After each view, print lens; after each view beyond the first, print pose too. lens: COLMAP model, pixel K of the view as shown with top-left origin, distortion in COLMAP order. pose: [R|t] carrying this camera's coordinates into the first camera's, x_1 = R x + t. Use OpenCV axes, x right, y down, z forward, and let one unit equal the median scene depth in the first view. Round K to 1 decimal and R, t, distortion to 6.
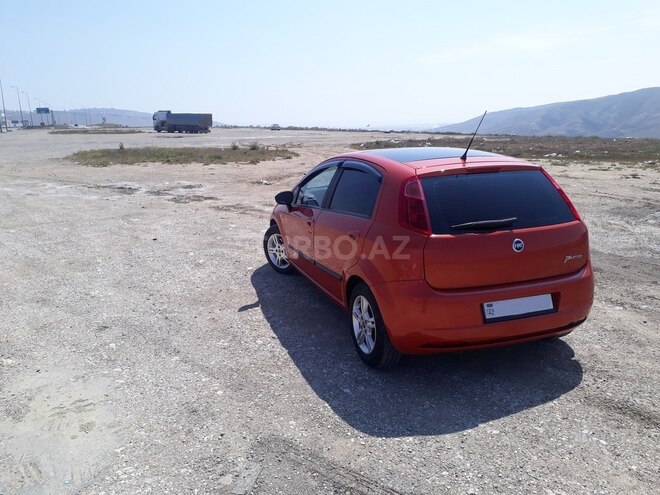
lens RADIAL K [[529.5, 0, 329.3], [0, 529.5, 255.3], [0, 0, 1]] dist [0.053333, -0.065928]
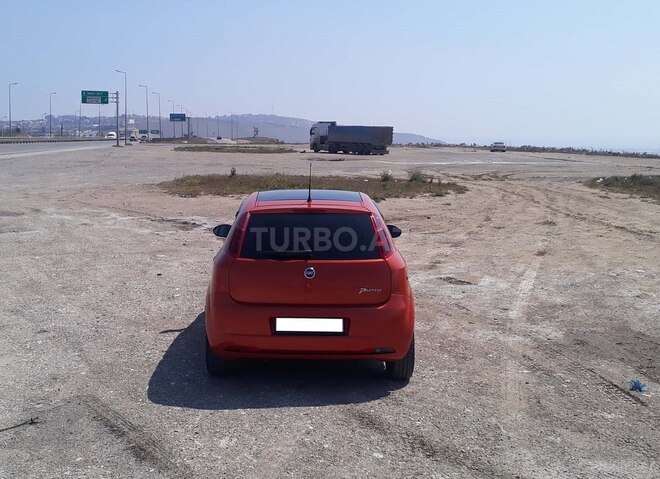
lens RADIAL K [[867.6, 0, 280.4], [0, 867.6, 238.2], [0, 0, 1]] dist [0.179444, -0.016061]
pose [[0.932722, 0.061626, -0.355292, 0.864469], [-0.106967, 0.988225, -0.109402, 0.109156], [0.344367, 0.140046, 0.928331, -0.744810]]
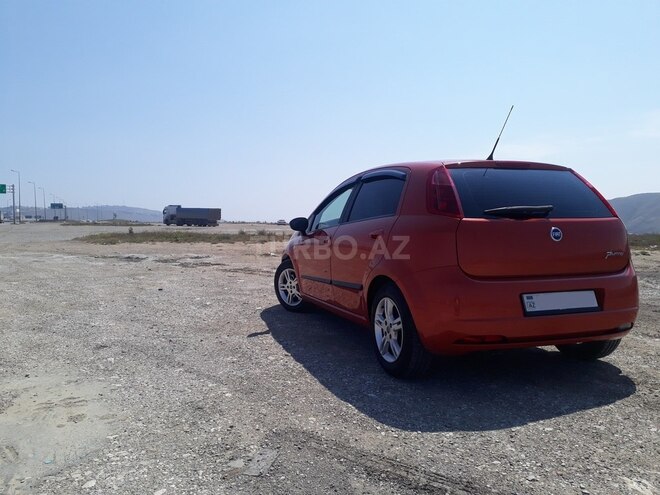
lens RADIAL K [[529.5, 0, 329.3], [0, 529.5, 255.3], [0, 0, 1]] dist [0.053333, -0.065928]
pose [[0.999899, 0.012757, -0.006333, -0.031512], [-0.013694, 0.983332, -0.181305, 0.168667], [0.003914, 0.181373, 0.983407, 0.078155]]
